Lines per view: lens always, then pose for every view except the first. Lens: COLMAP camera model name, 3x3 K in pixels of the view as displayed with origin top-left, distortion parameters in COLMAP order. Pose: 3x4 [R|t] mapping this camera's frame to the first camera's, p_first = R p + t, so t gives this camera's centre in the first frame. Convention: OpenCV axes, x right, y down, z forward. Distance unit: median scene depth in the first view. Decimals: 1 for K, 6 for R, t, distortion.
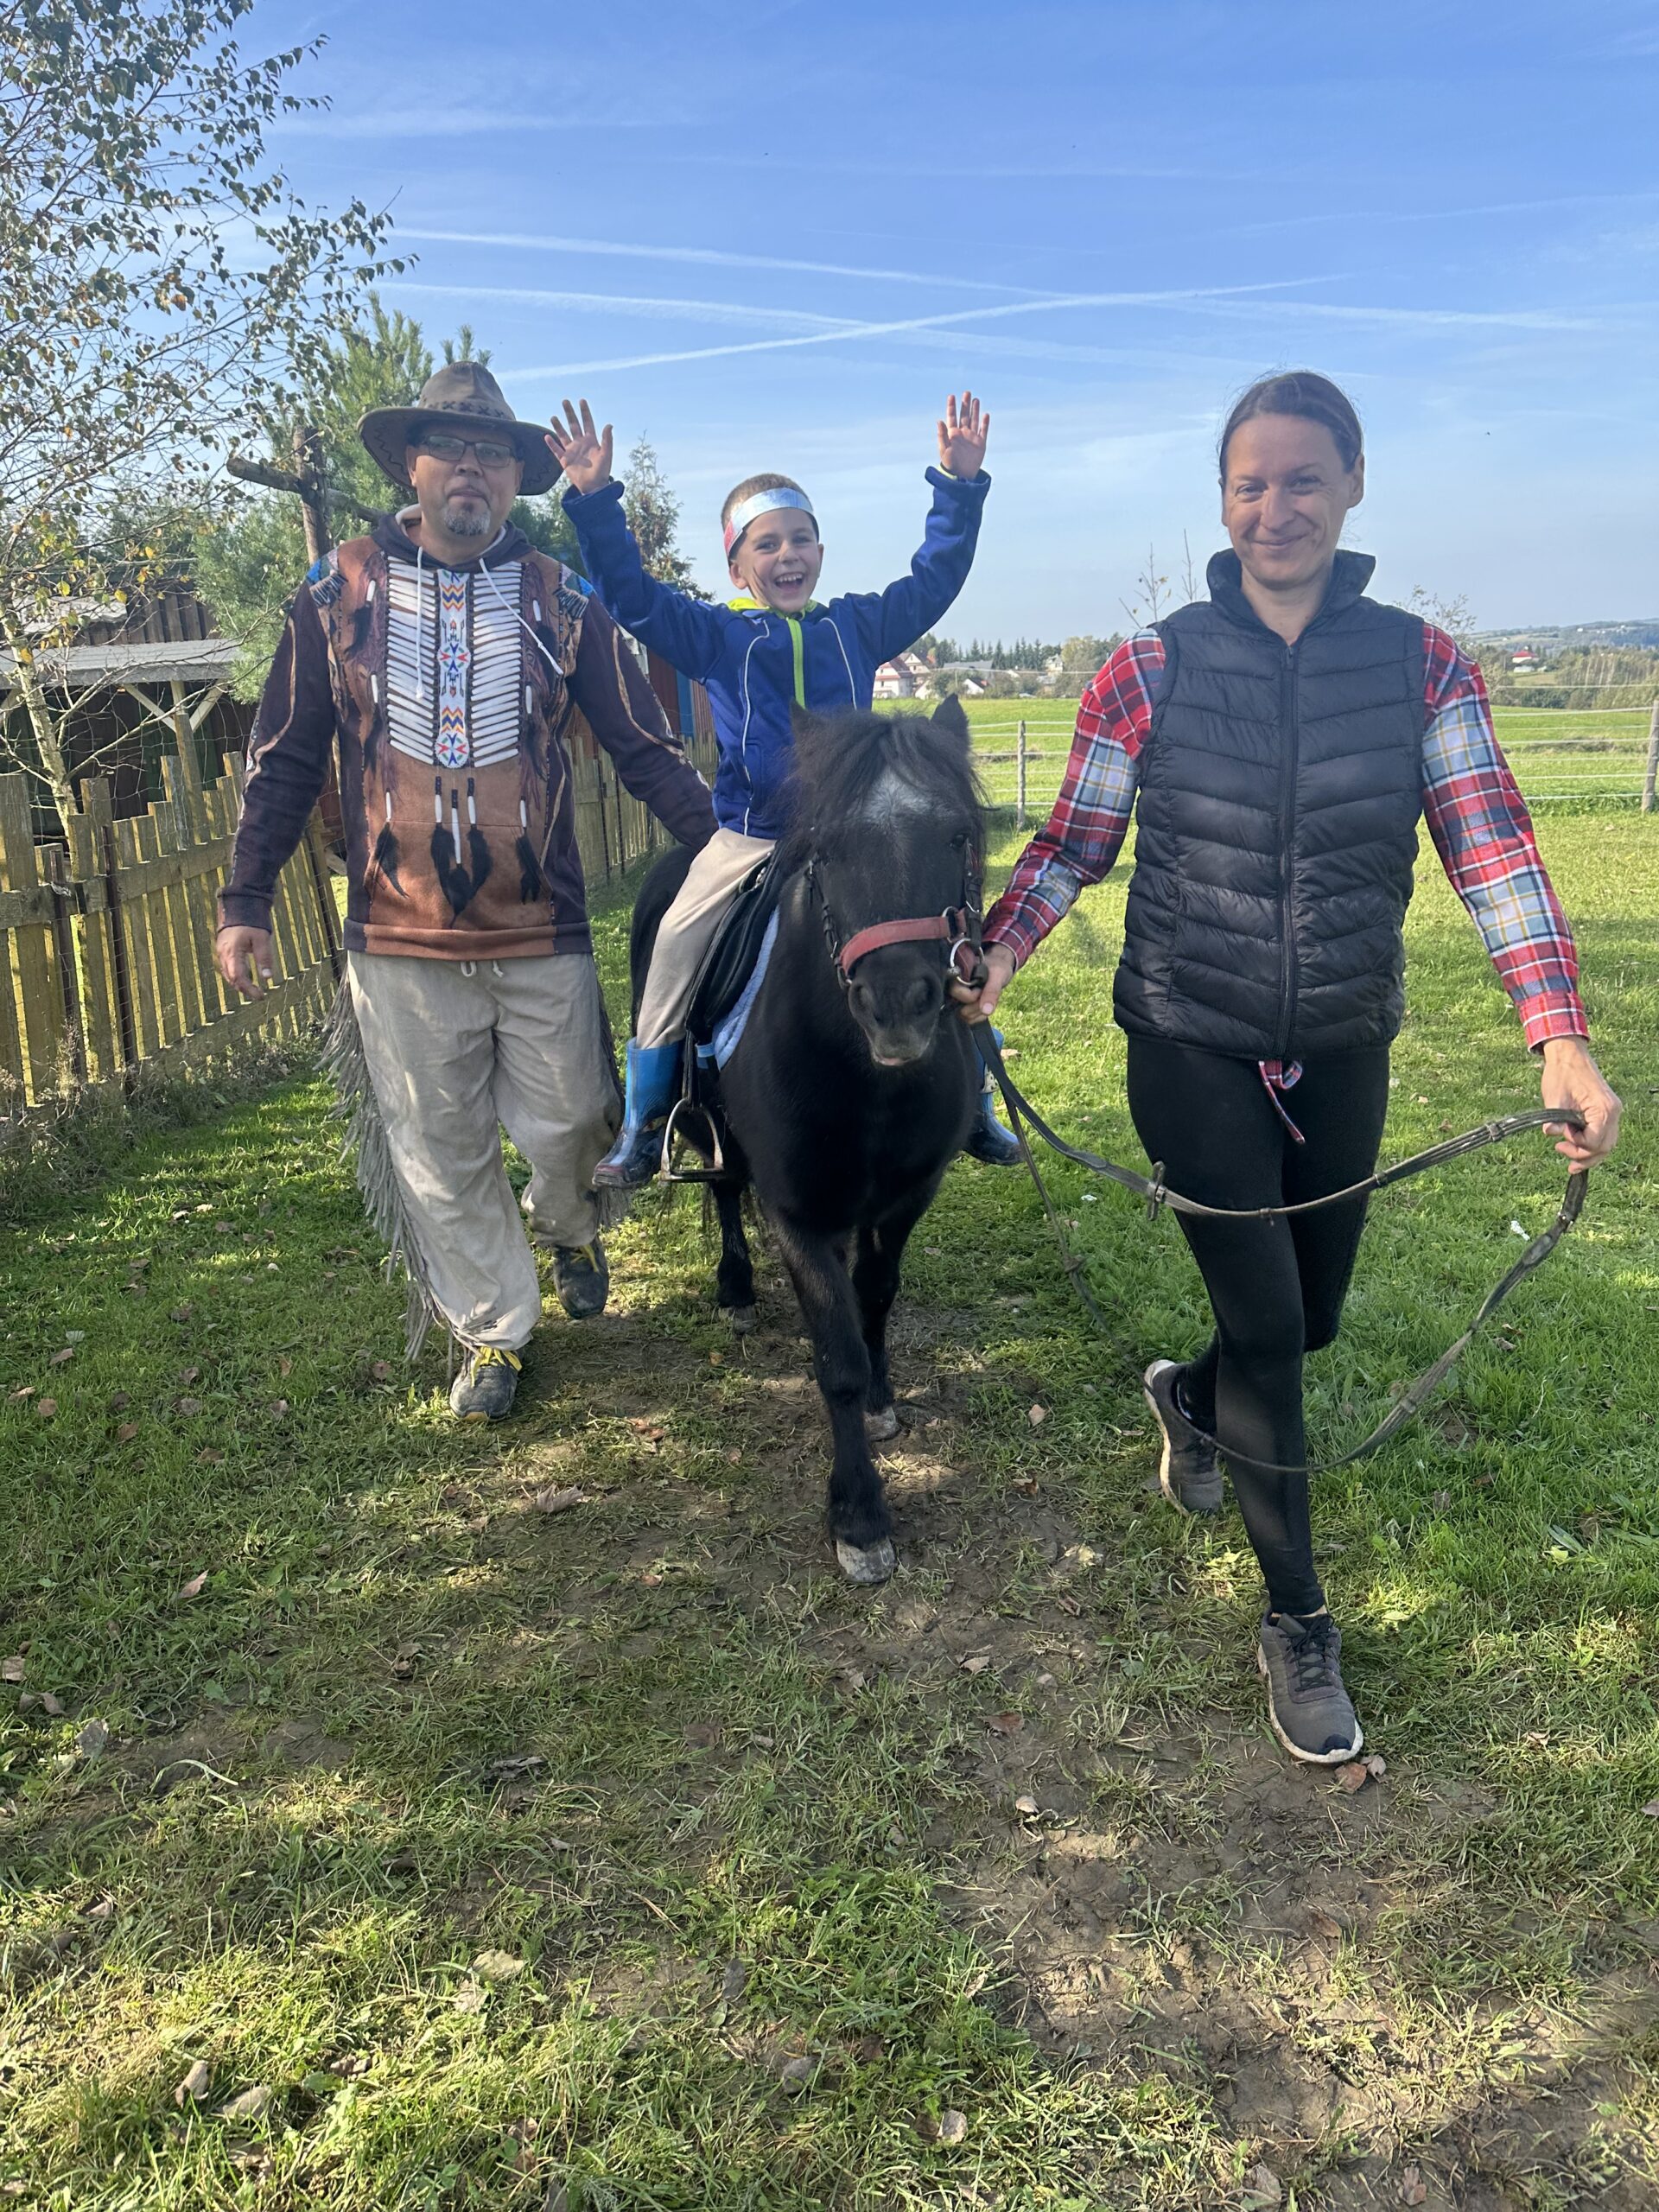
lens RADIAL K [[1520.0, 0, 837.7], [0, 1520.0, 1102.8], [0, 0, 1]] dist [0.013532, -0.016429]
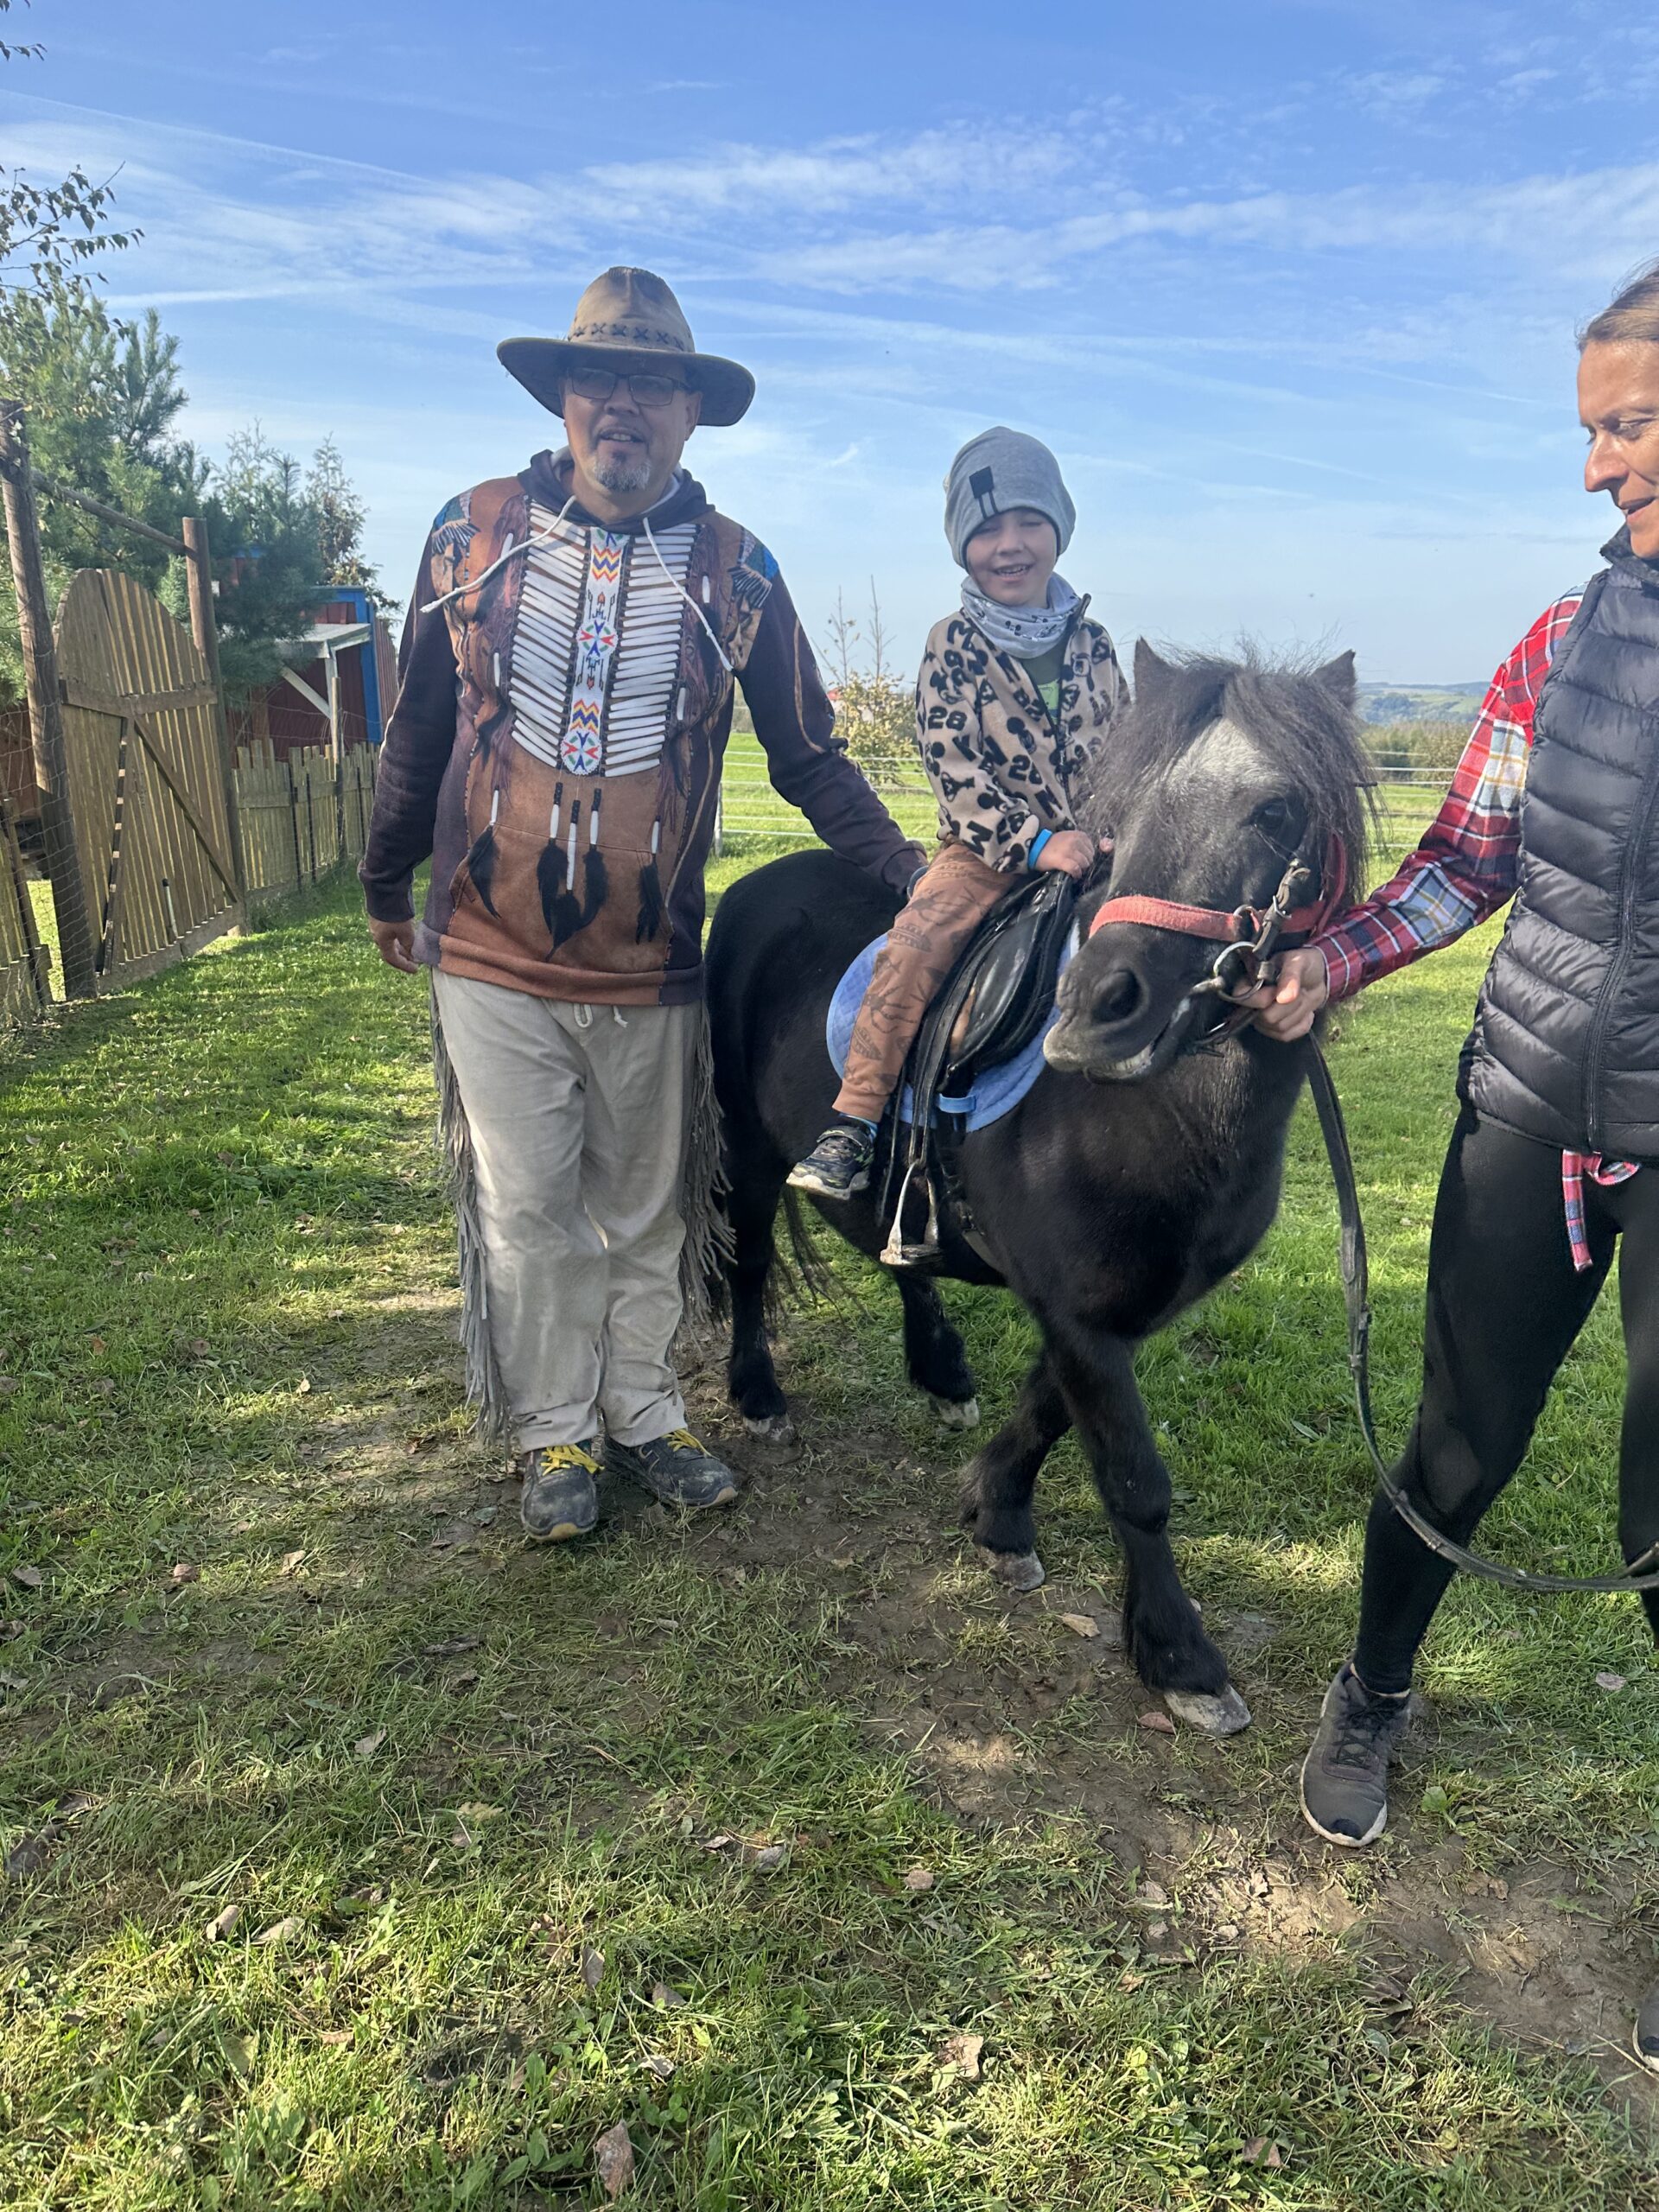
lens RADIAL K [[1542.6, 0, 825.0], [0, 1542.6, 1089.0], [0, 0, 1]] dist [0.008113, 0.001570]
pose [[0.978569, 0.001121, 0.205915, -0.137733], [0.004747, 0.999597, -0.027999, 0.046700], [-0.205864, 0.028376, 0.978169, -0.115961]]
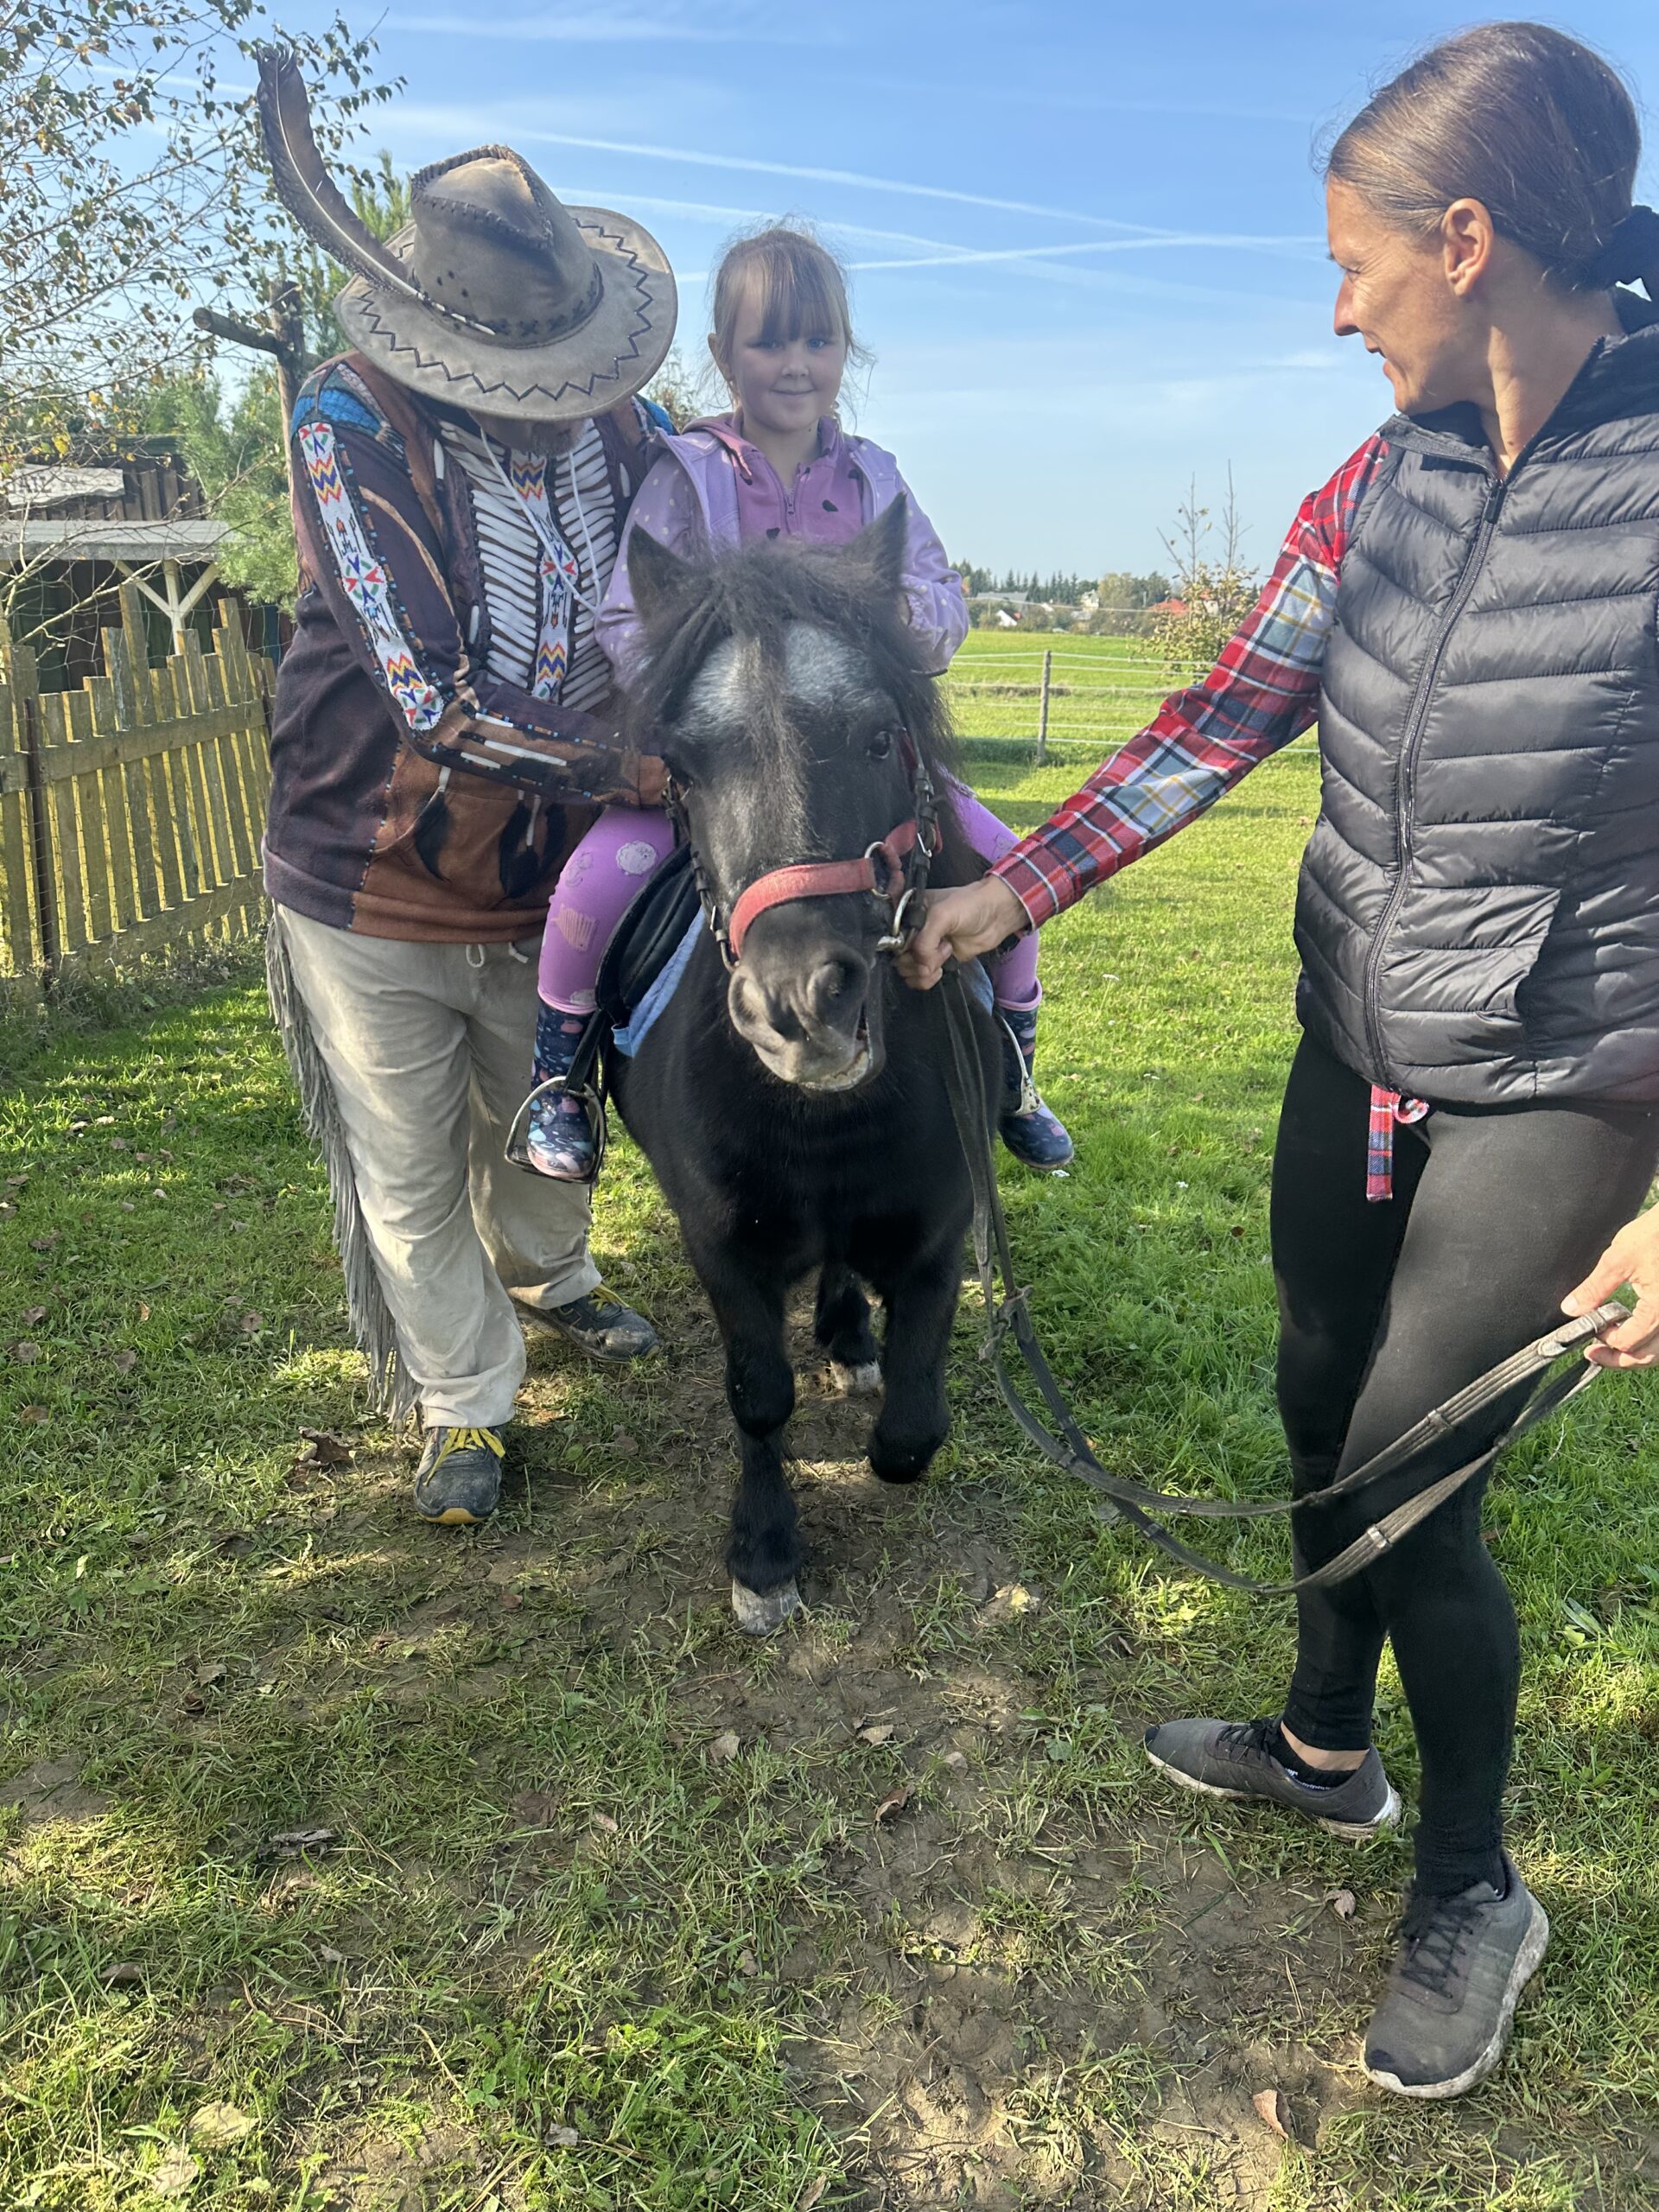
lens RADIAL K [[1529.0, 0, 833.1], [0, 1529.0, 1101.5], [0, 0, 1]] dist [0.003183, -0.005550]
pose [[0.998433, 0.055758, -0.004741, 0.046417], [-0.055494, 0.997475, 0.044324, -0.013767], [0.007200, -0.043992, 0.999006, 0.149825]]
